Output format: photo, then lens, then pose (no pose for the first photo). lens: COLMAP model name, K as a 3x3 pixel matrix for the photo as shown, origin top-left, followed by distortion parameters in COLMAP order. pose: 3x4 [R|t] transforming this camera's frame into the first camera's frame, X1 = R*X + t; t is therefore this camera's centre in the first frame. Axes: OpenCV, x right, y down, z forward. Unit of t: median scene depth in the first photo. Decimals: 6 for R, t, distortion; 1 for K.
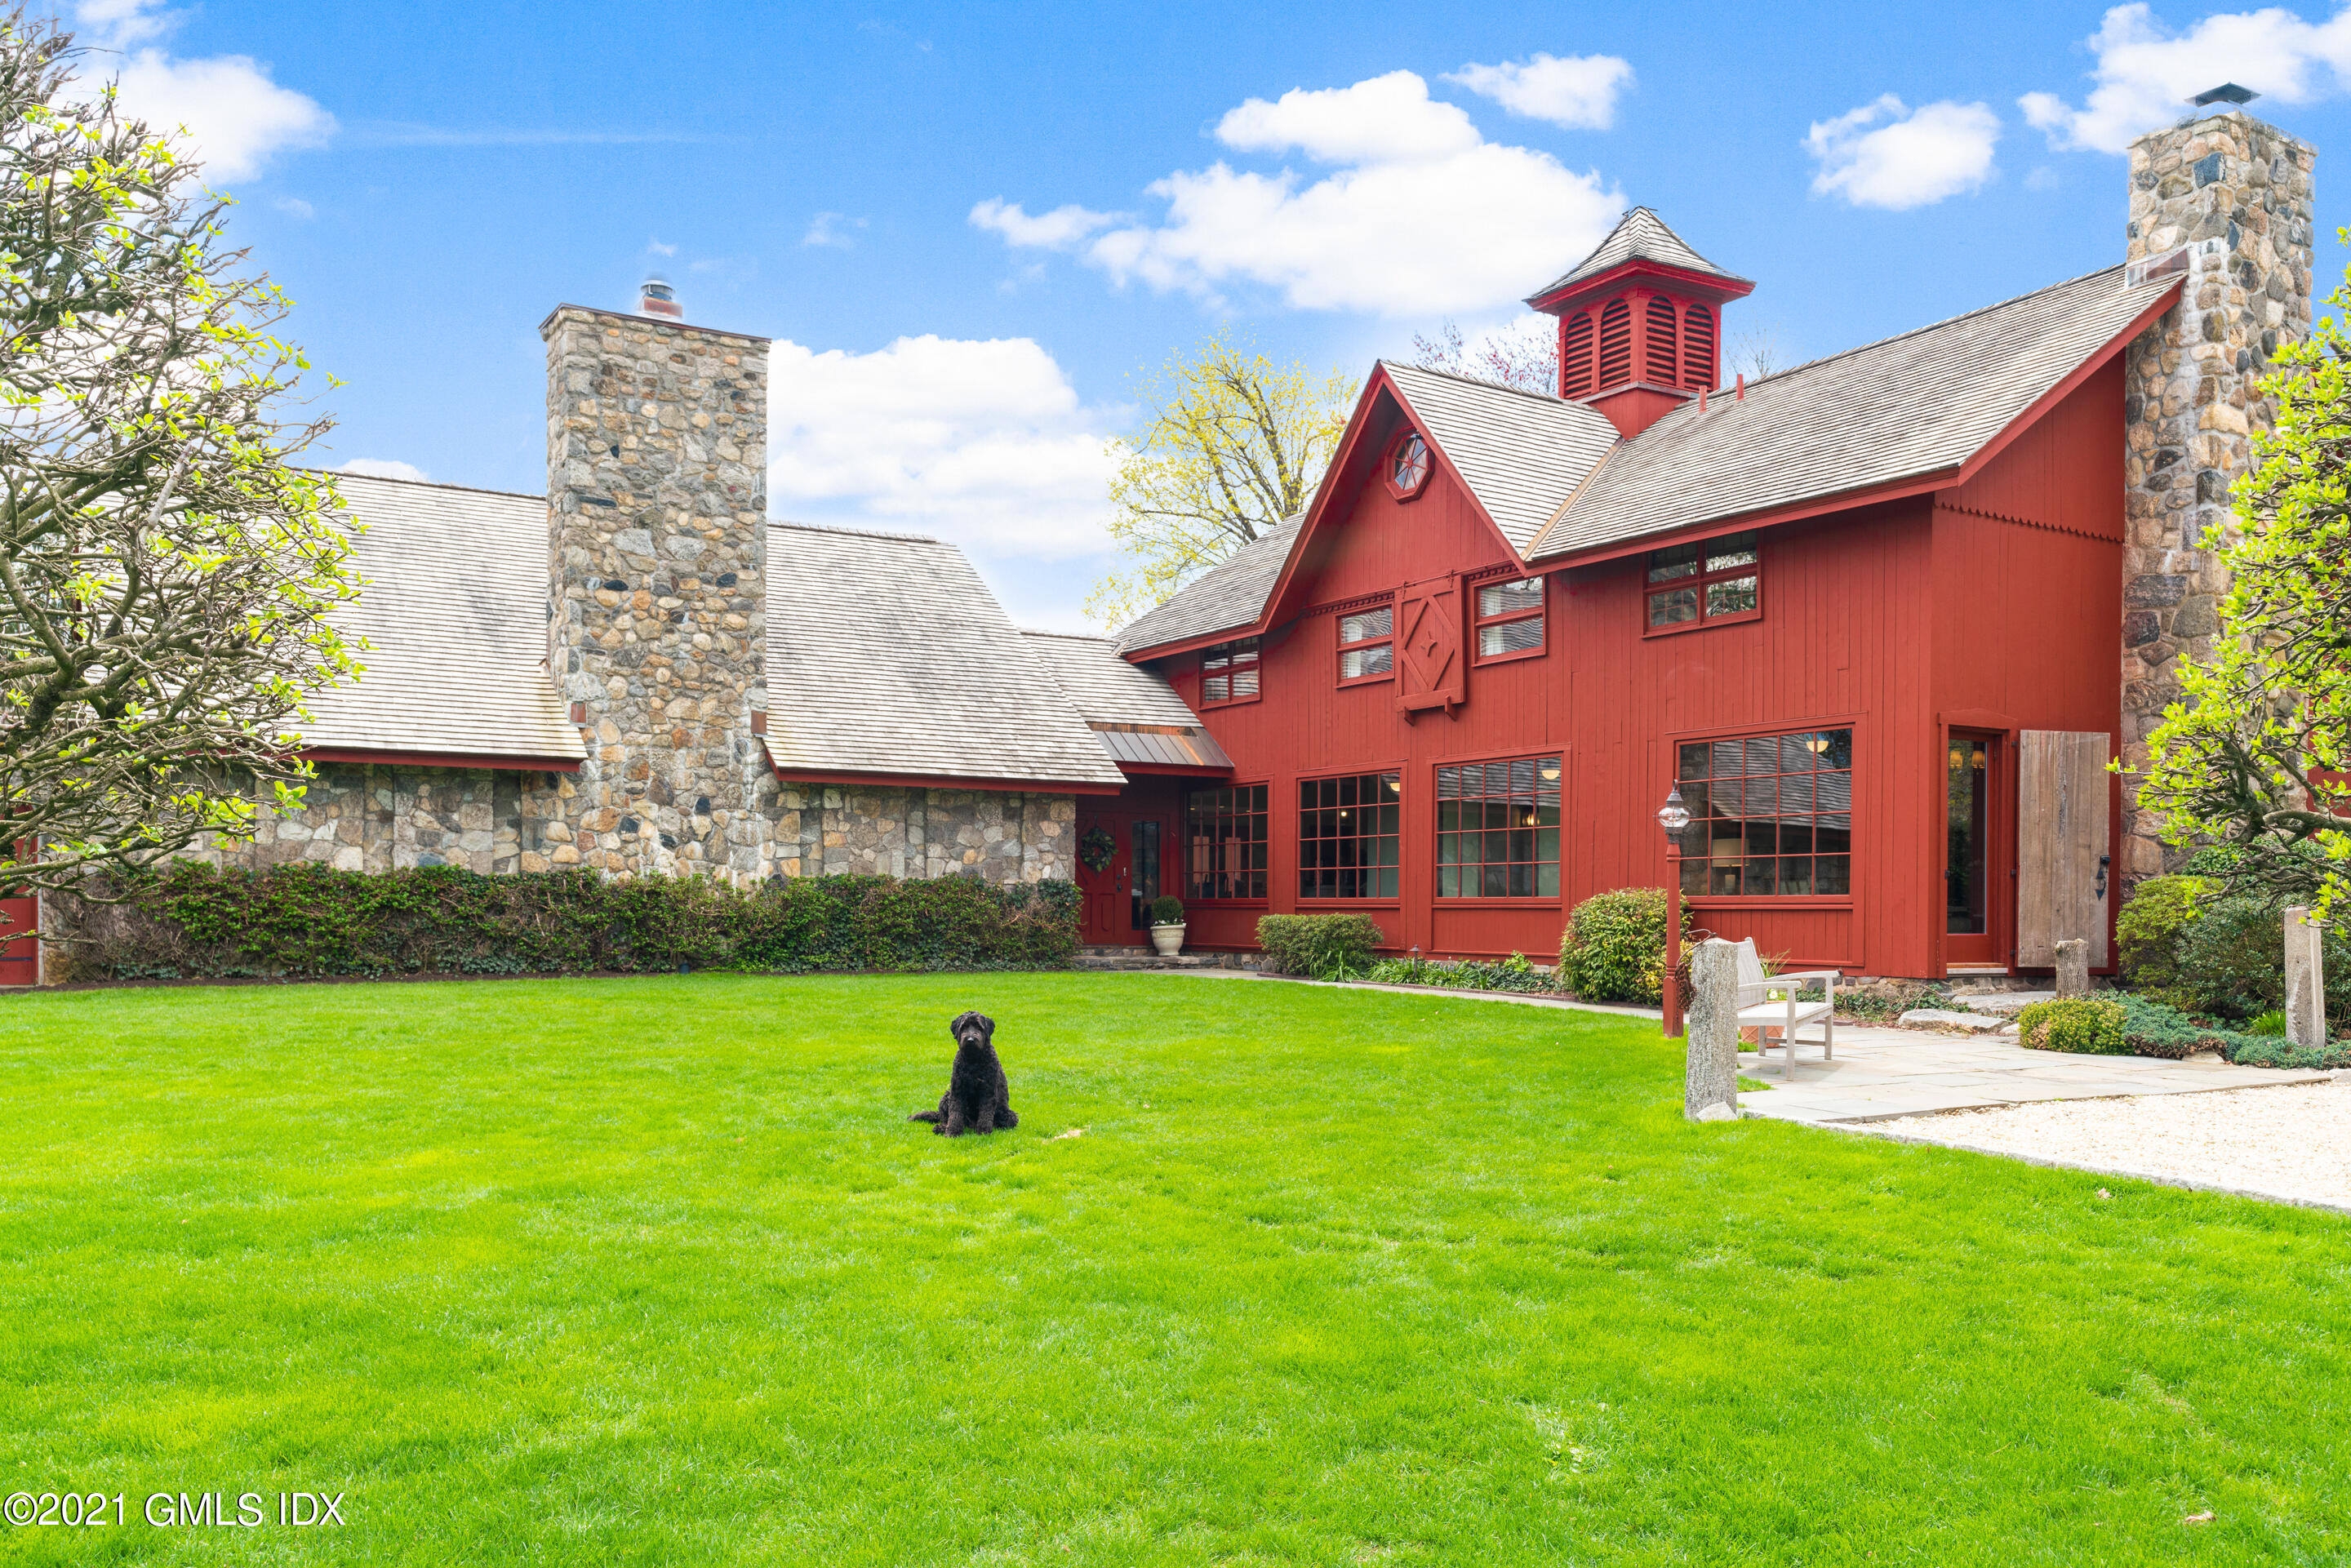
lens RADIAL K [[1849.8, 0, 1174.8], [0, 1849.8, 780.1], [0, 0, 1]] dist [-0.014709, -0.000318]
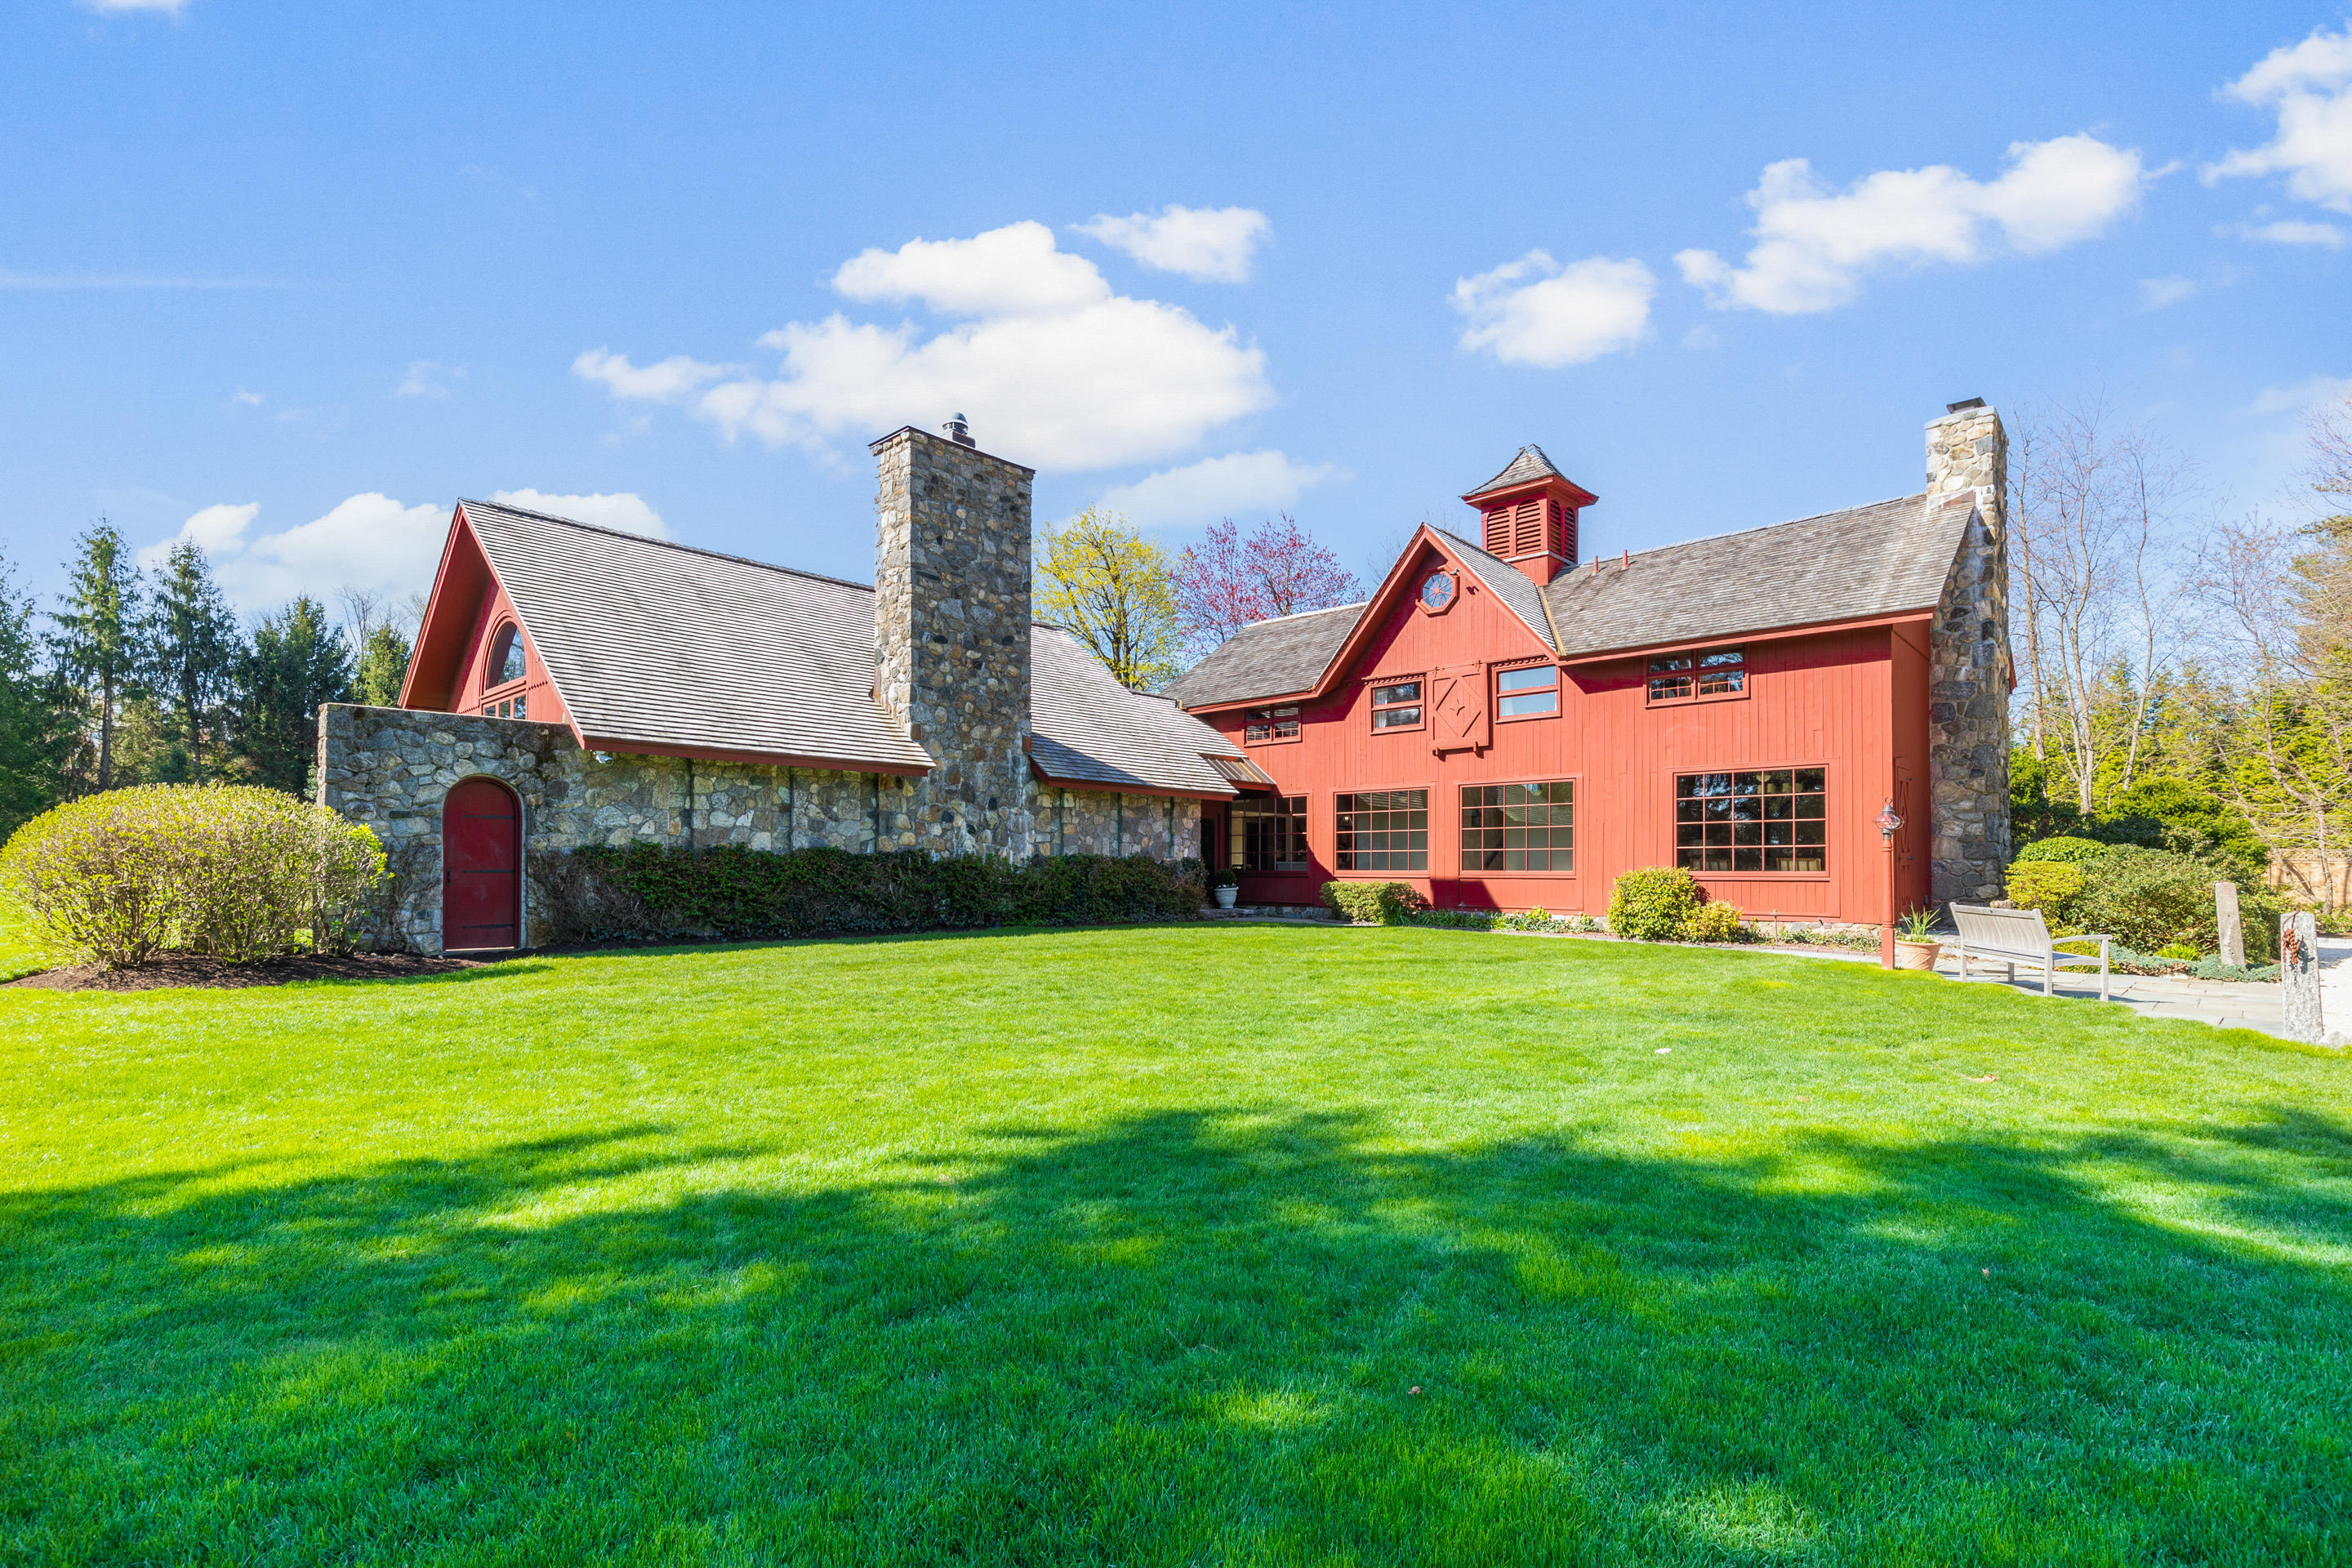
lens RADIAL K [[1091.8, 0, 1174.4], [0, 1091.8, 779.0], [0, 0, 1]] dist [0.002082, -0.000275]
pose [[0.964048, 0.022456, 0.264777, -0.343506], [-0.018459, 0.999675, -0.017576, 0.007308], [-0.265085, 0.012056, 0.964150, 0.183919]]
